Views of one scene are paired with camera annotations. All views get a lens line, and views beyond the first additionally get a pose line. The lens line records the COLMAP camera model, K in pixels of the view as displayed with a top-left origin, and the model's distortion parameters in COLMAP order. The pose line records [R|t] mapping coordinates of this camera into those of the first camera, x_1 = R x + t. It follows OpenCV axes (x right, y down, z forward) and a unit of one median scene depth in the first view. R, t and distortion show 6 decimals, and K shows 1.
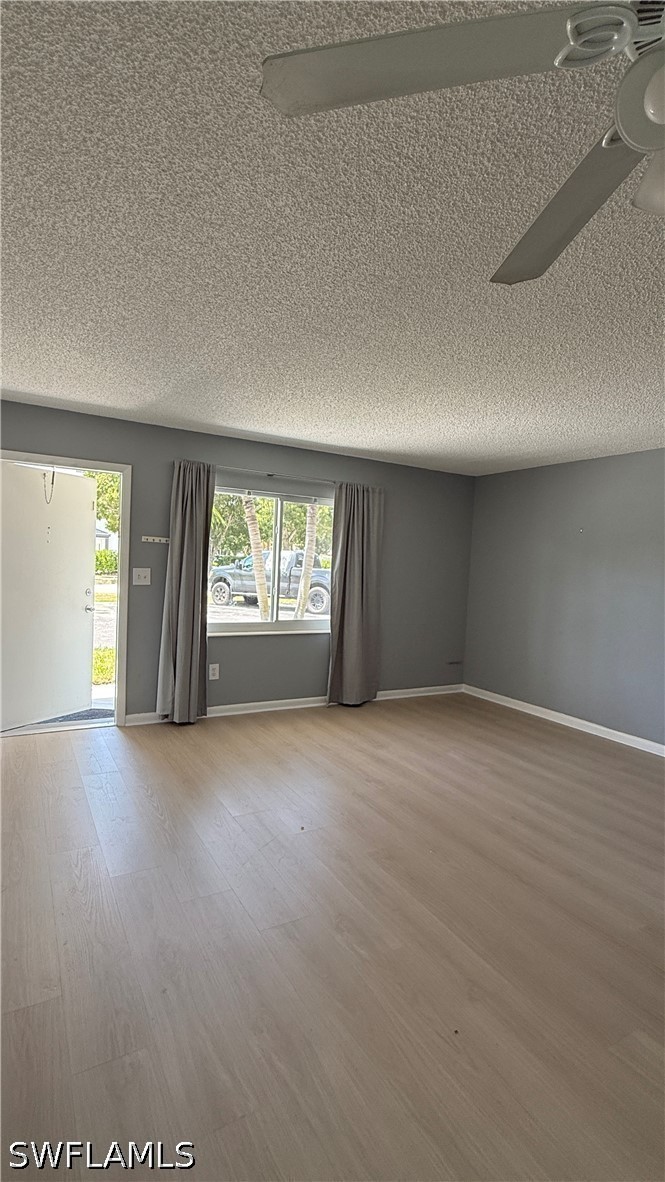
lens RADIAL K [[550.9, 0, 335.4], [0, 550.9, 592.1], [0, 0, 1]] dist [0.001060, -0.000005]
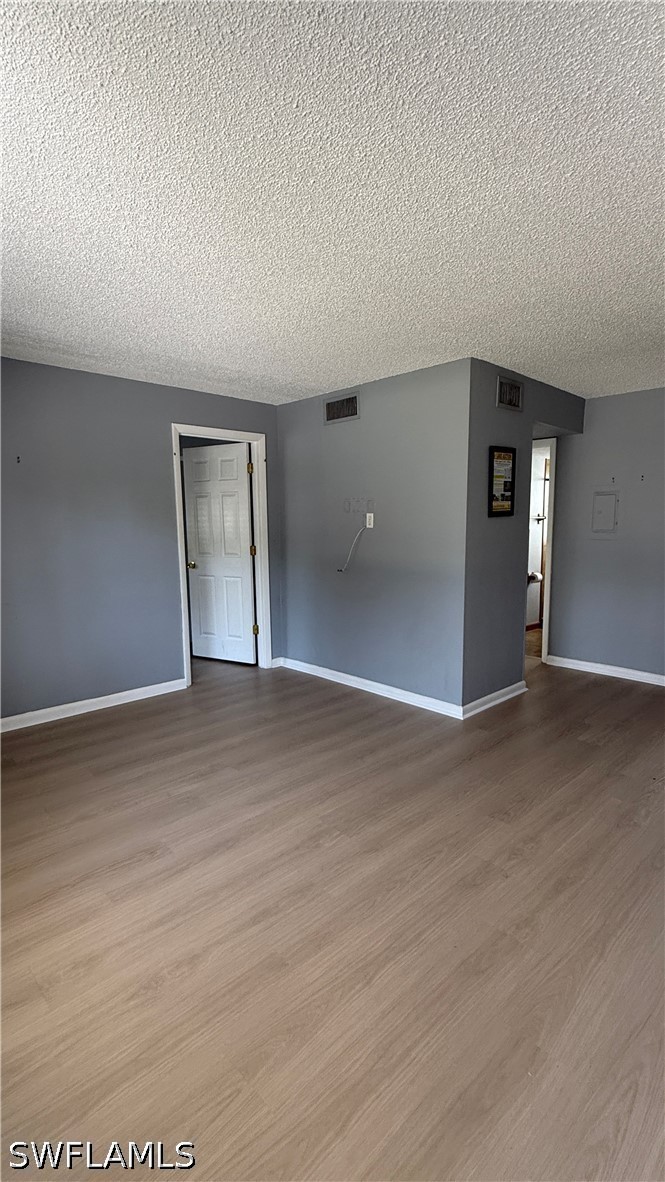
lens RADIAL K [[550.9, 0, 335.4], [0, 550.9, 592.1], [0, 0, 1]] dist [0.001060, -0.000005]
pose [[-0.239539, -0.172418, 0.955454, -0.483046], [0.049837, 0.980624, 0.189455, -0.075065], [-0.969607, 0.092999, -0.226305, 1.007039]]
